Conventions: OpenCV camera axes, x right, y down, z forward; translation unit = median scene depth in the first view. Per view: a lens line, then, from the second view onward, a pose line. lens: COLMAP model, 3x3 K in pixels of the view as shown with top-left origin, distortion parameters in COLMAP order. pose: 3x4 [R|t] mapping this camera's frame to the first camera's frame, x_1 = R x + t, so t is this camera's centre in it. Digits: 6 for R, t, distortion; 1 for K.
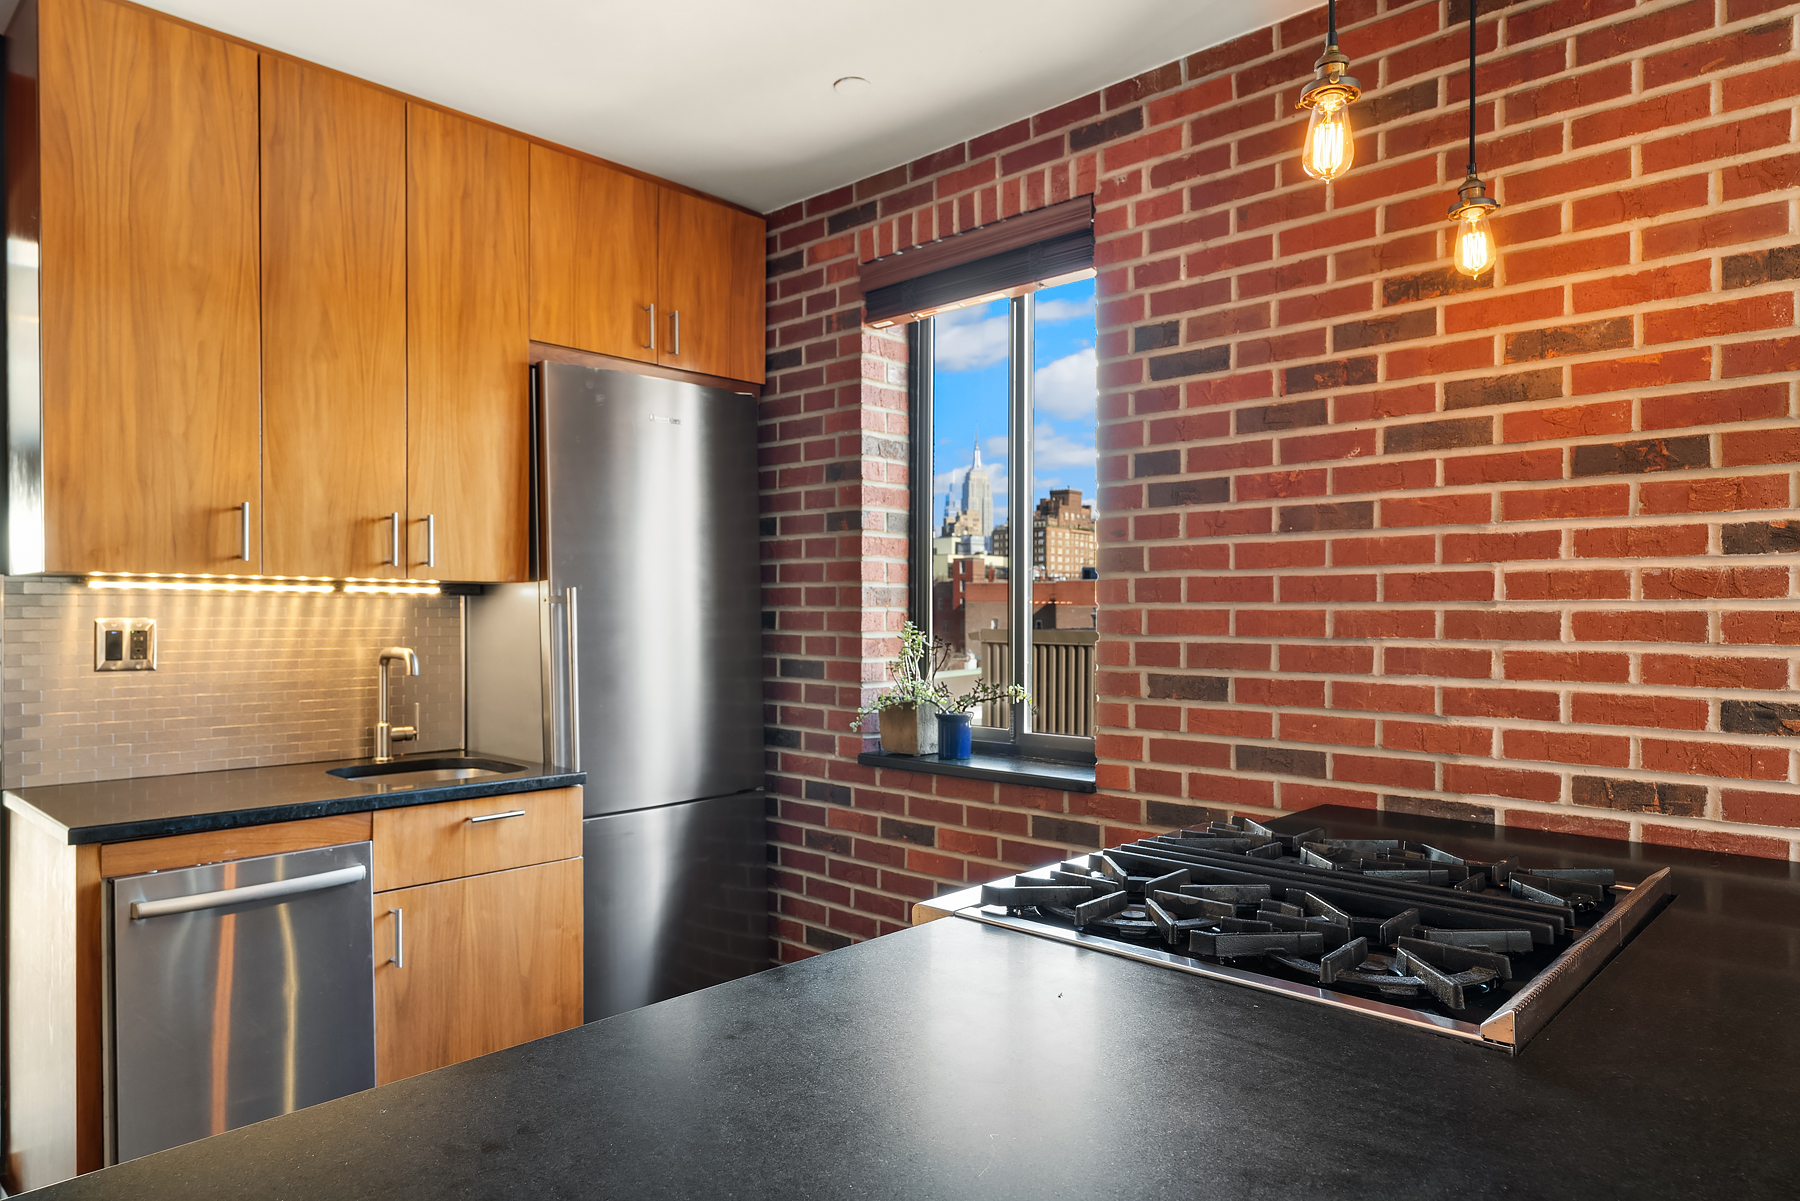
lens RADIAL K [[1103.1, 0, 895.4], [0, 1103.1, 632.2], [0, 0, 1]] dist [-0.004264, -0.001293]
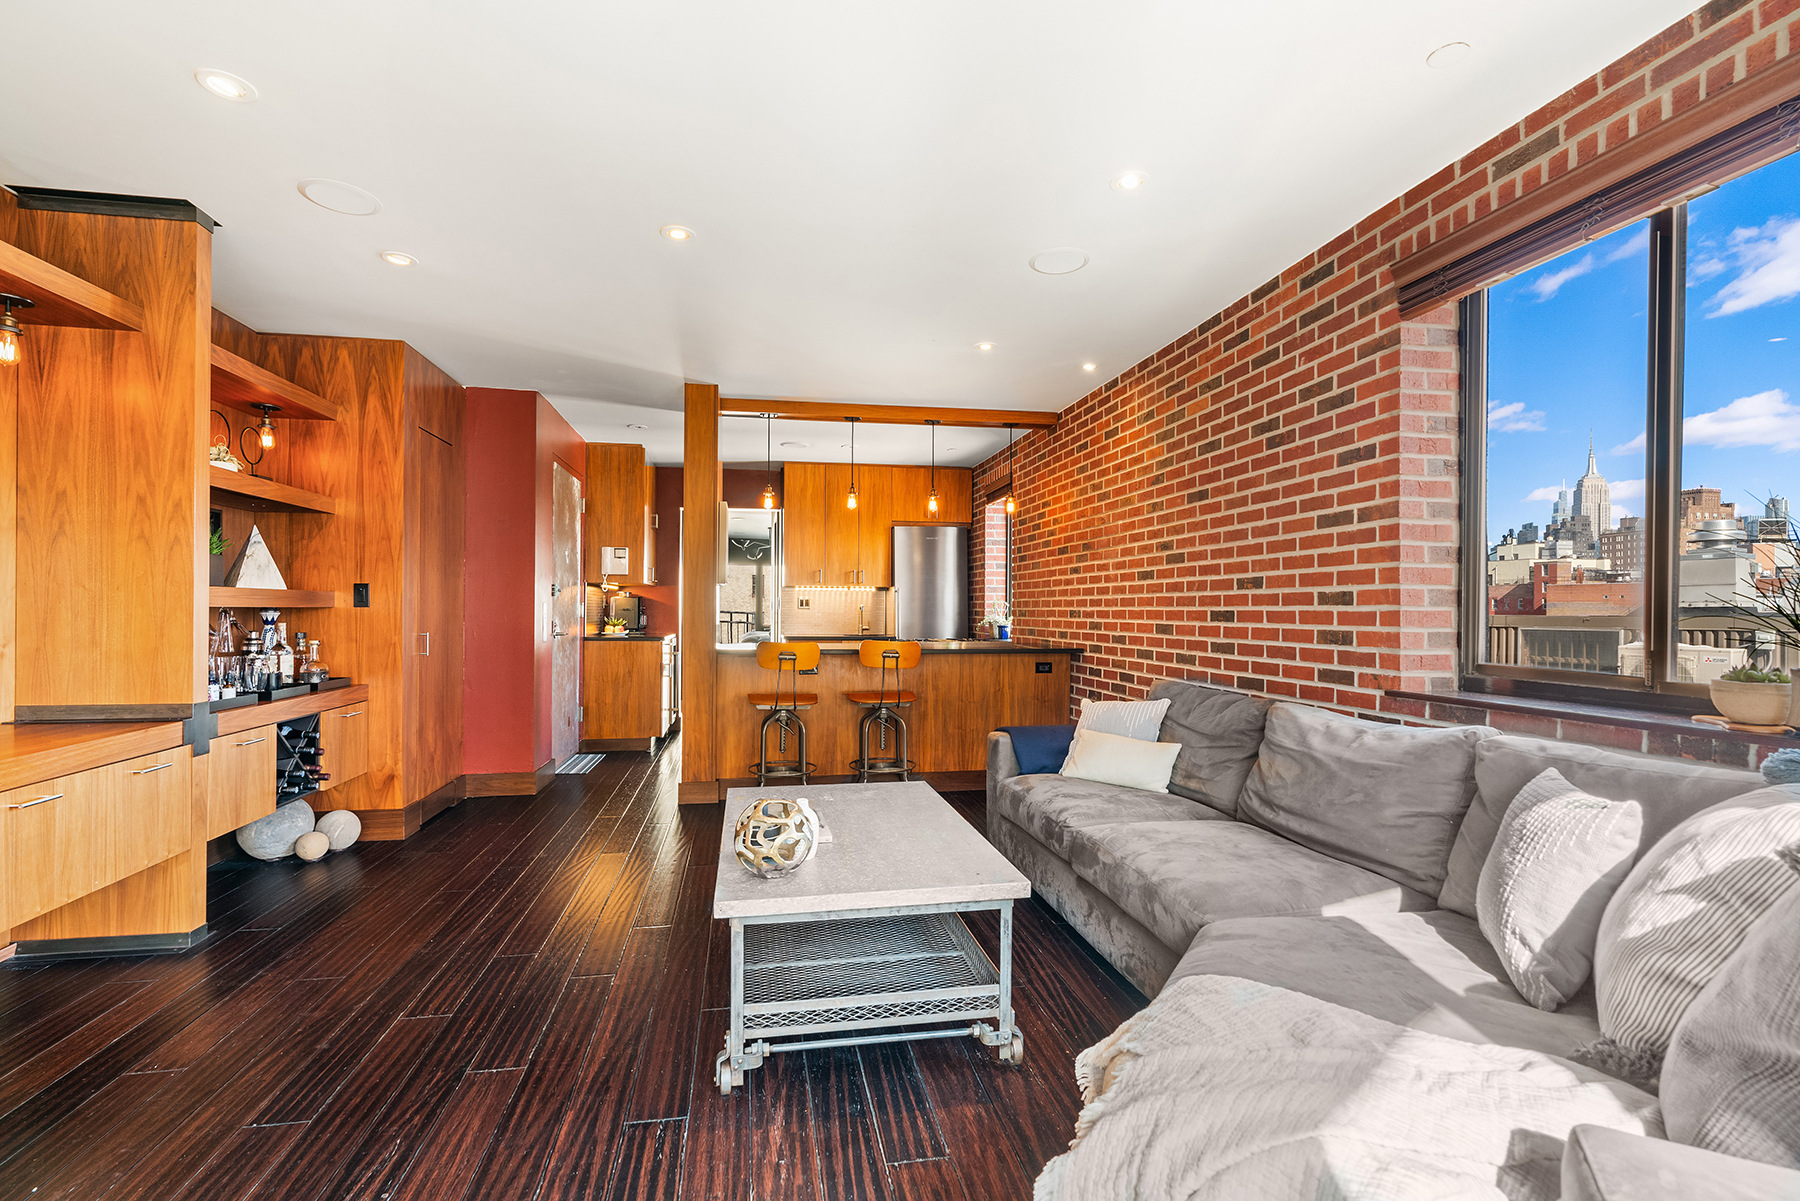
lens RADIAL K [[816.8, 0, 900.4], [0, 816.8, 611.2], [0, 0, 1]] dist [-0.001211, 0.001080]
pose [[0.799324, 0.003555, -0.600890, 1.532124], [-0.014638, 0.999801, -0.013558, 0.084801], [0.600722, 0.019633, 0.799217, -1.333364]]
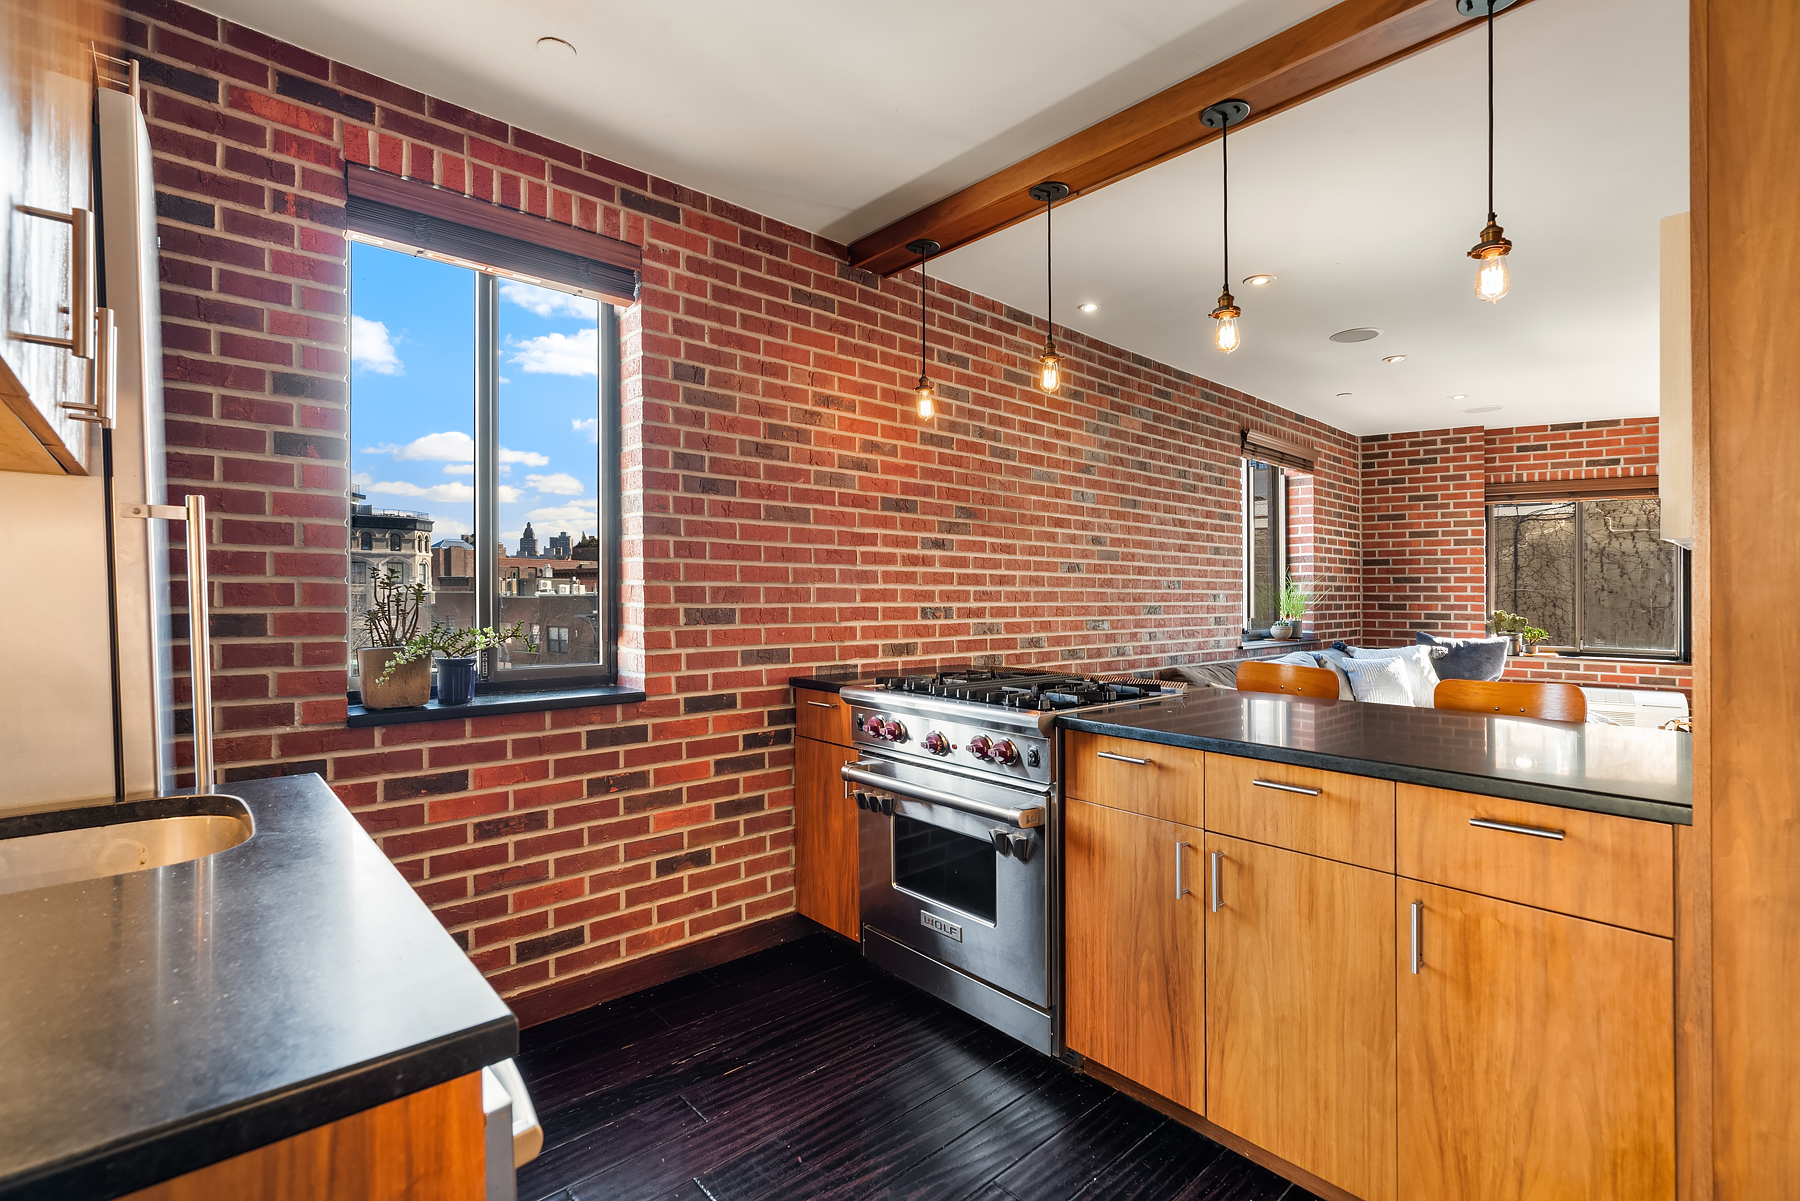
lens RADIAL K [[816.8, 0, 890.3], [0, 816.8, 591.7], [0, 0, 1]] dist [-0.001211, 0.001080]
pose [[0.099278, 0.002740, 0.995056, -0.792300], [0.012356, 0.999916, -0.003987, 0.023858], [-0.994983, 0.012691, 0.099236, 0.631335]]
